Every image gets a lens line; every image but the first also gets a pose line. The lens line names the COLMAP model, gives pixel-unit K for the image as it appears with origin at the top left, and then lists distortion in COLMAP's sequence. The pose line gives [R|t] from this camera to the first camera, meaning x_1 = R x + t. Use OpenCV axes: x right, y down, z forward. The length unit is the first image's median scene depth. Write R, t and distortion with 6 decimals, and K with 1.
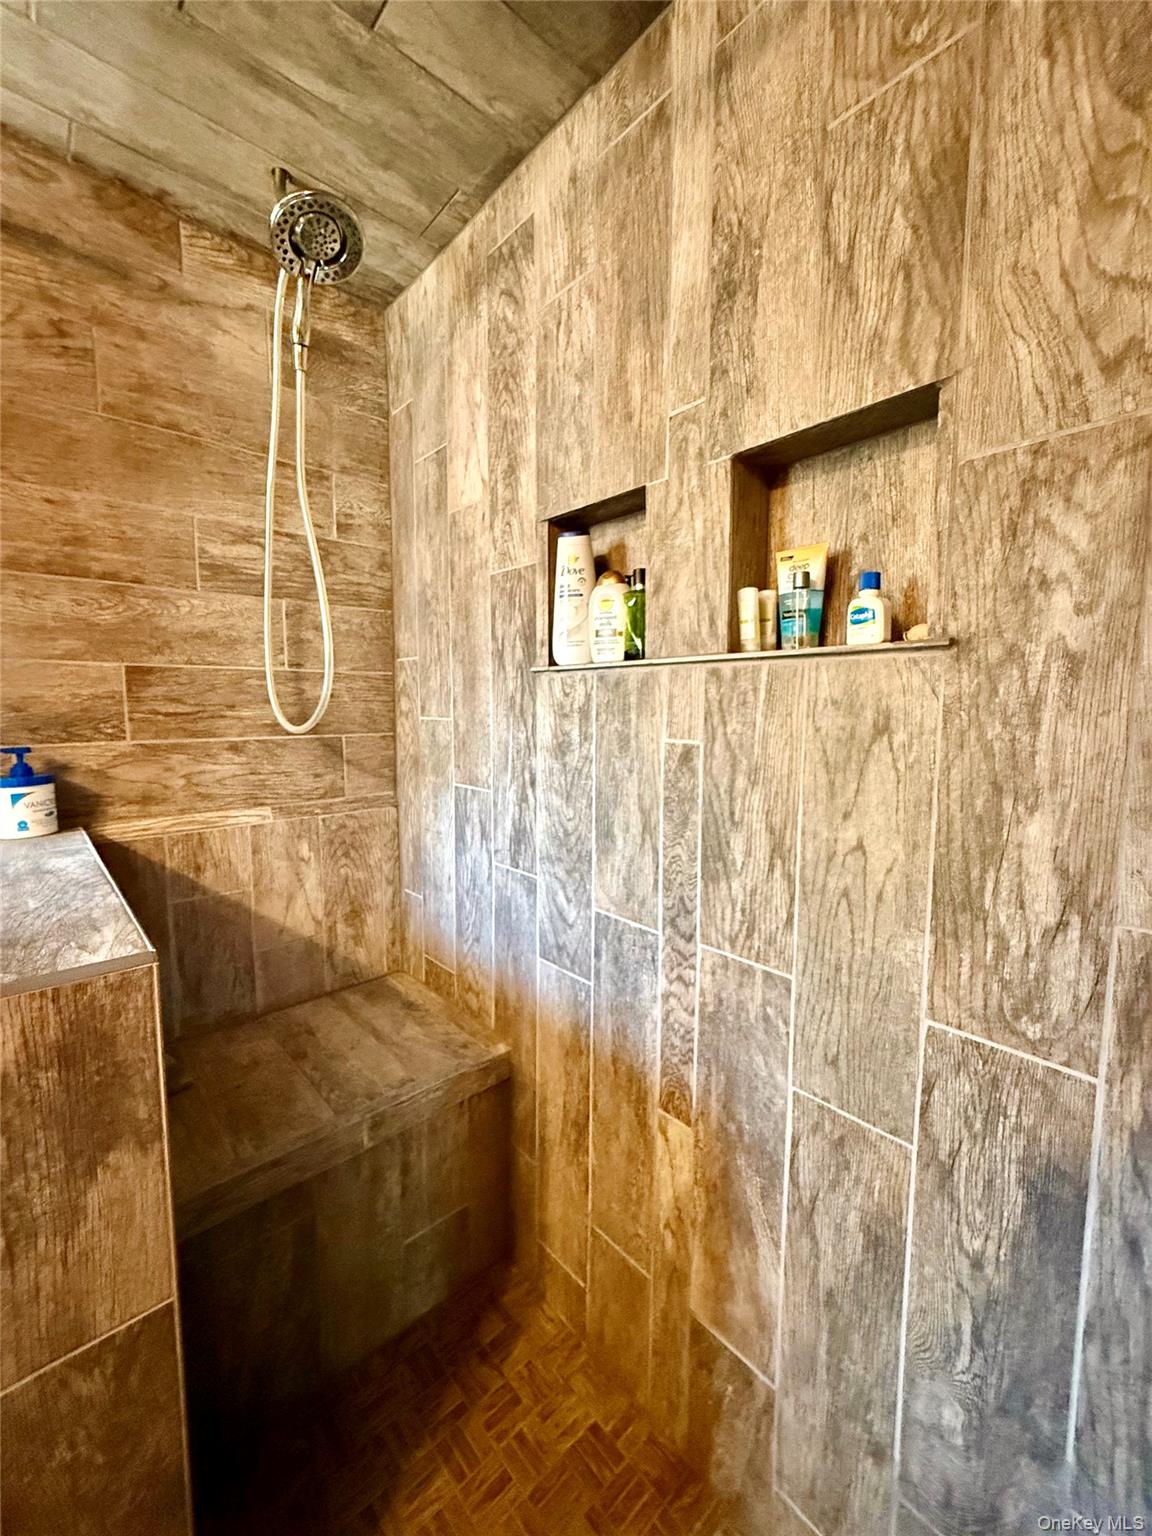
lens RADIAL K [[612.7, 0, 576.0], [0, 612.7, 768.0], [0, 0, 1]] dist [0.001048, -0.000101]
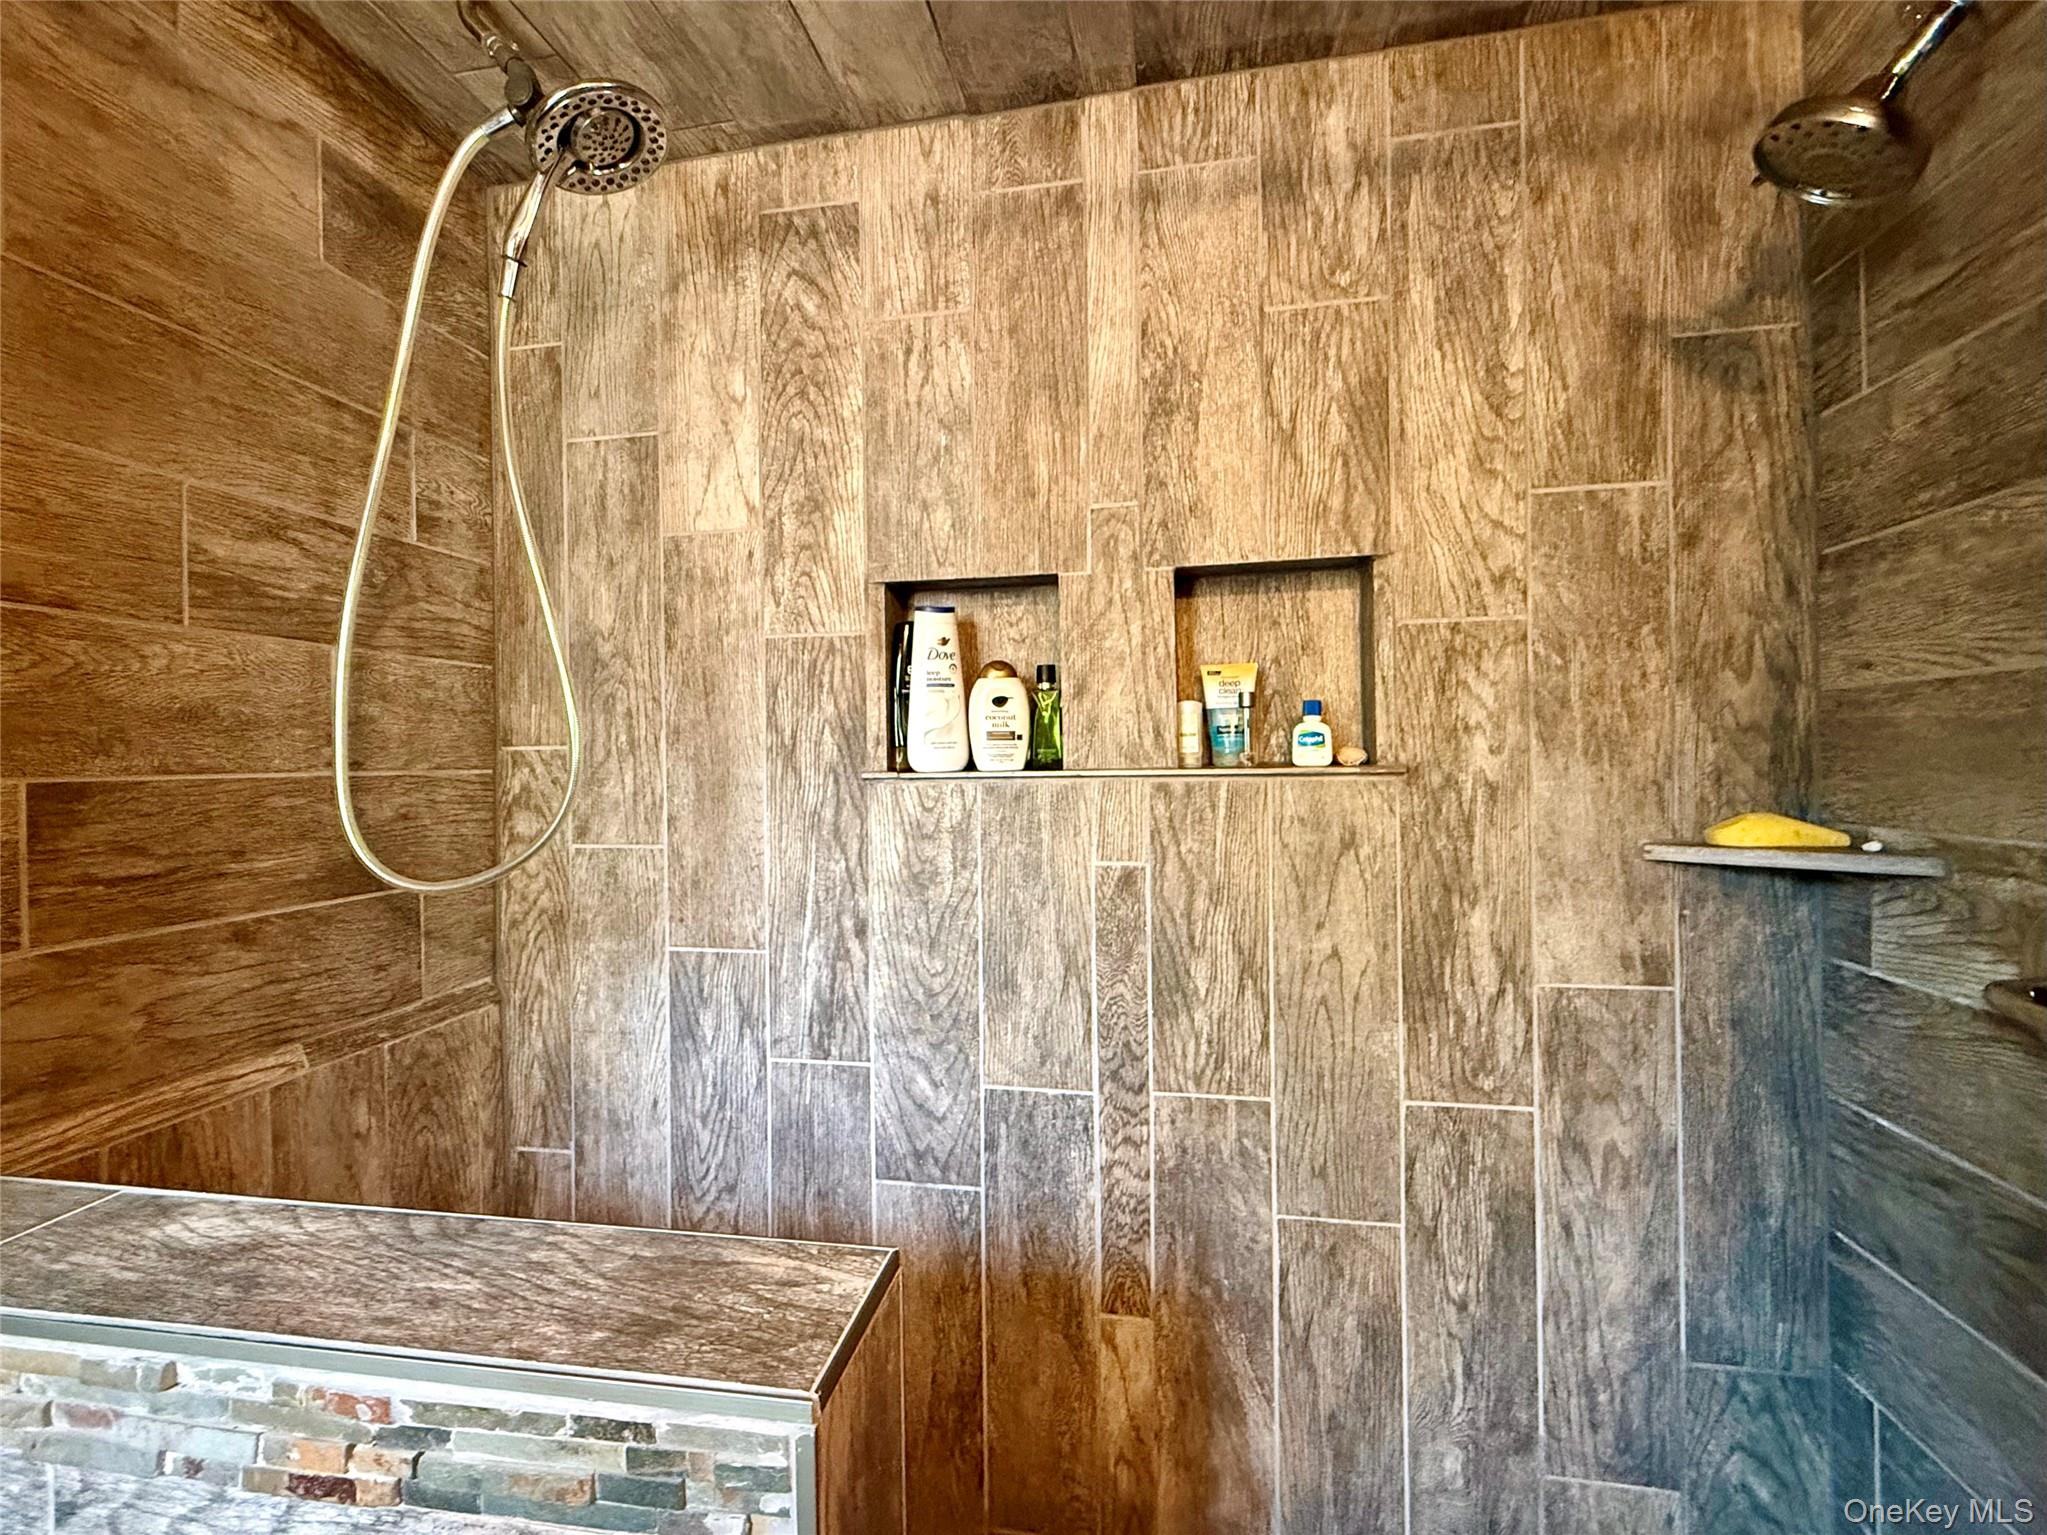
lens RADIAL K [[902.9, 0, 1021.0], [0, 902.9, 771.9], [0, 0, 1]] dist [0.000043, 0.000018]
pose [[0.796391, -0.018912, 0.604487, -0.760915], [0.078157, 0.994348, -0.071859, -0.096797], [-0.599711, 0.104473, 0.793368, 0.038500]]
